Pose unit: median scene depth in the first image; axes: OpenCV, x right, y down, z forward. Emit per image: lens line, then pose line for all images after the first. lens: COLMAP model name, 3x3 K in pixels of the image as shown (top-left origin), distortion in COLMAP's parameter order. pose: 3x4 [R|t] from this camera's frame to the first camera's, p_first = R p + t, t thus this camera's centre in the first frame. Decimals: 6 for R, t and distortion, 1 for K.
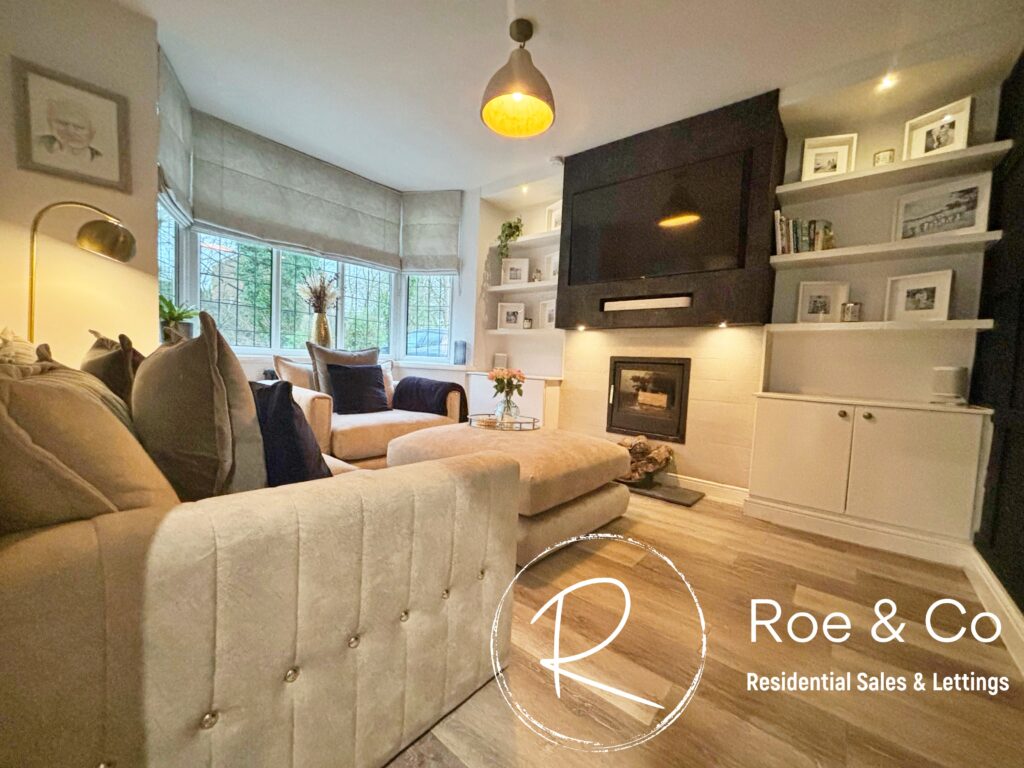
lens RADIAL K [[411.7, 0, 513.3], [0, 411.7, 385.7], [0, 0, 1]] dist [0.002994, -0.000395]
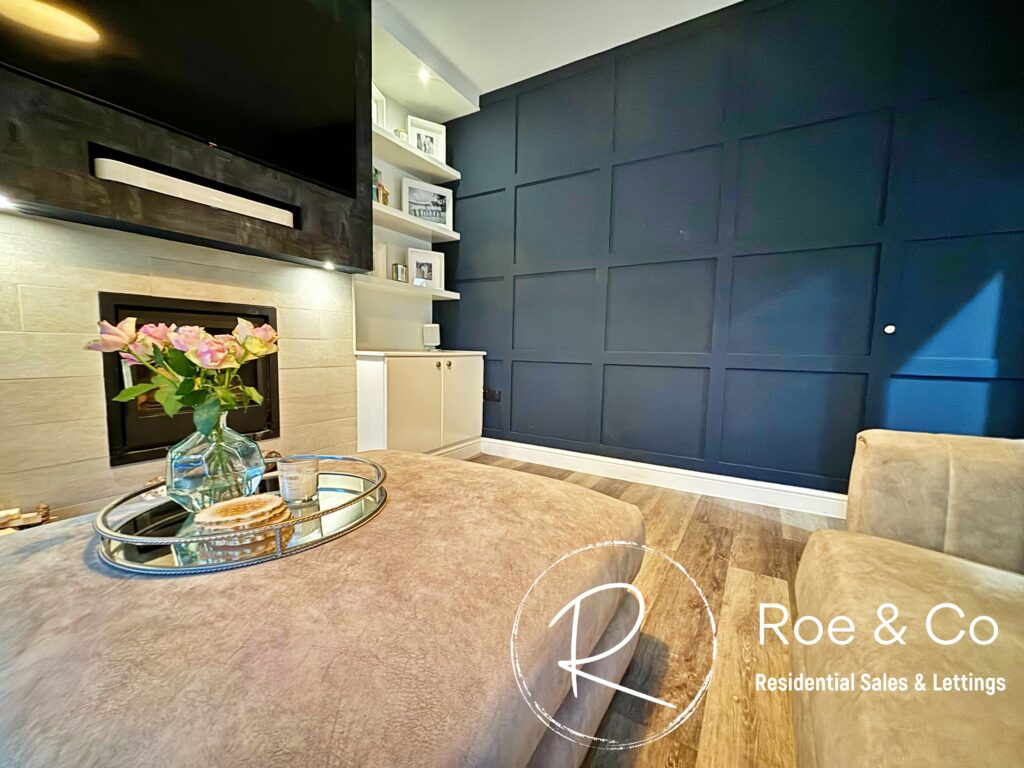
lens RADIAL K [[411.7, 0, 513.3], [0, 411.7, 385.7], [0, 0, 1]] dist [0.002994, -0.000395]
pose [[-0.143966, -0.142903, 0.979210, -0.304911], [0.030678, 0.988398, 0.148754, -0.030773], [-0.989107, 0.051455, -0.137912, 0.765282]]
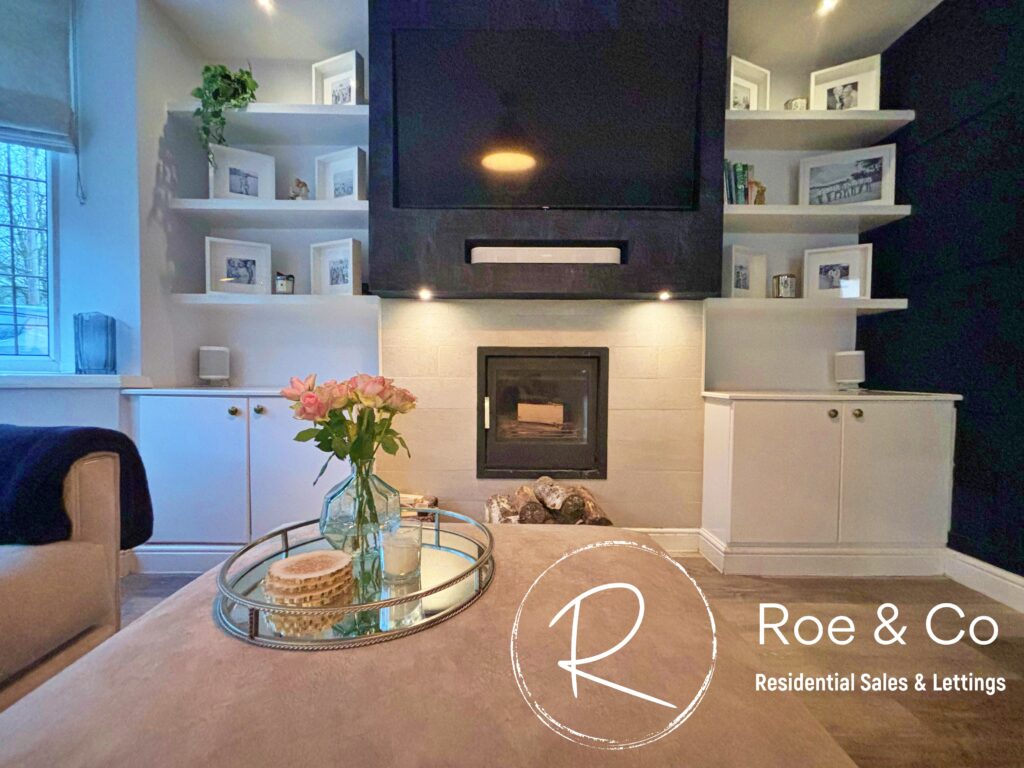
lens RADIAL K [[411.7, 0, 513.3], [0, 411.7, 385.7], [0, 0, 1]] dist [0.002994, -0.000395]
pose [[0.770102, -0.059798, 0.635112, -0.109260], [0.065239, 0.997759, 0.014837, -0.026510], [-0.634576, 0.030008, 0.772278, 0.630210]]
